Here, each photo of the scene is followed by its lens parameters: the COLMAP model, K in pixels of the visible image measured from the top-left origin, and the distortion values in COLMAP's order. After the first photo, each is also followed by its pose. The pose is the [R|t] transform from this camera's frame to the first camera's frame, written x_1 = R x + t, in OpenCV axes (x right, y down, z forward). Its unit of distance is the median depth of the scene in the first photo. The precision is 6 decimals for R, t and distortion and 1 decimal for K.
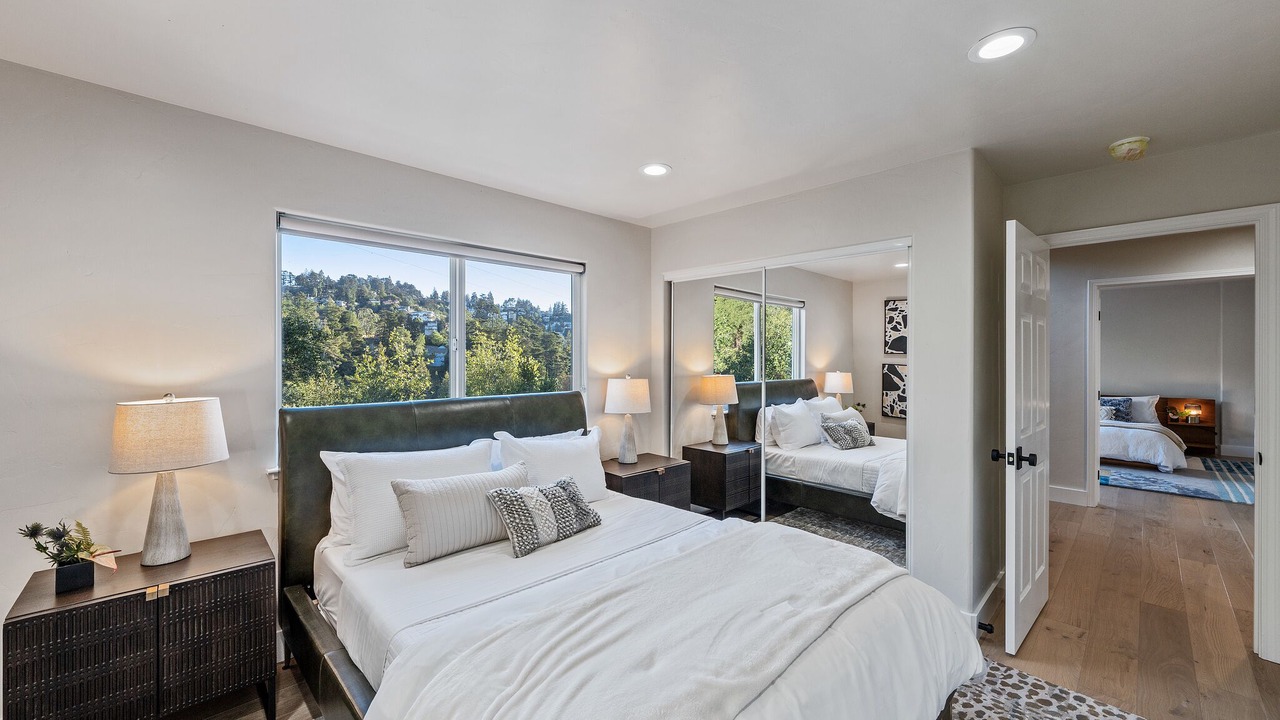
lens RADIAL K [[499.4, 0, 647.7], [0, 499.4, 359.7], [0, 0, 1]] dist [-0.012525, -0.000266]
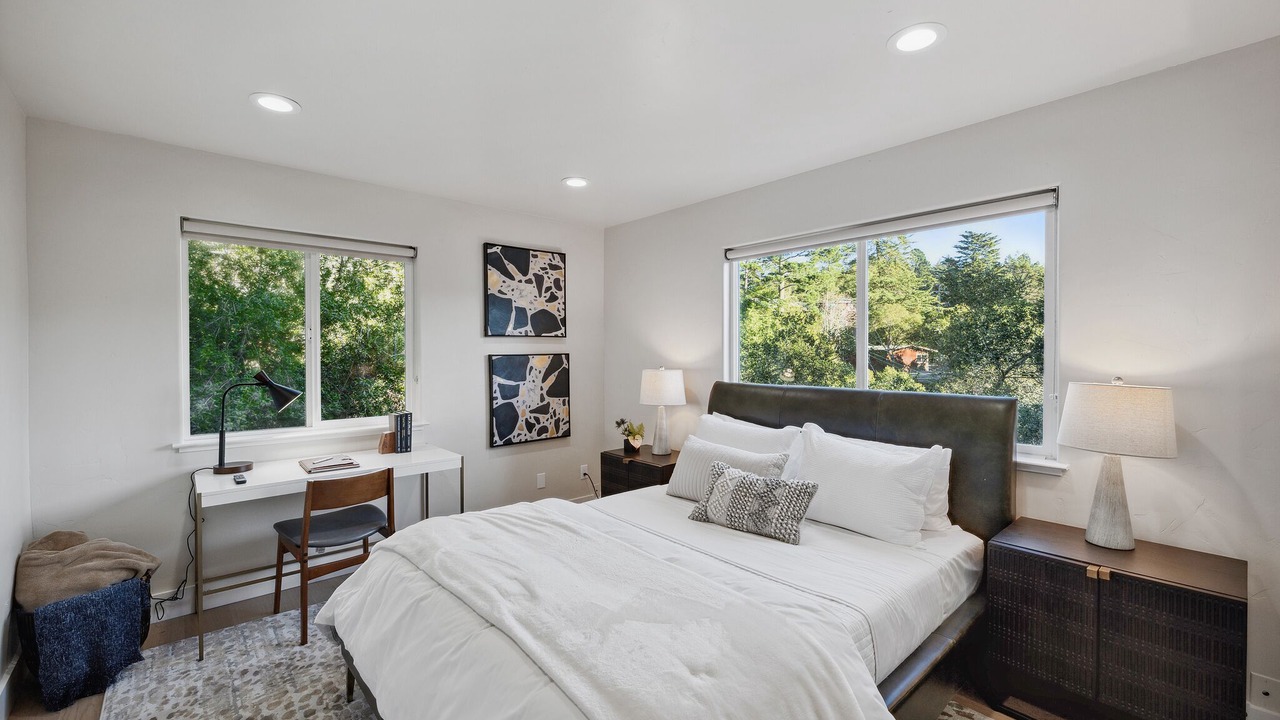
lens RADIAL K [[499.4, 0, 642.9], [0, 499.4, 360.9], [0, 0, 1]] dist [-0.012525, -0.000266]
pose [[-0.060220, 0.018616, -0.998012, 0.941152], [0.004525, 0.999821, 0.018376, 0.003589], [0.998175, -0.003409, -0.060293, 0.978965]]
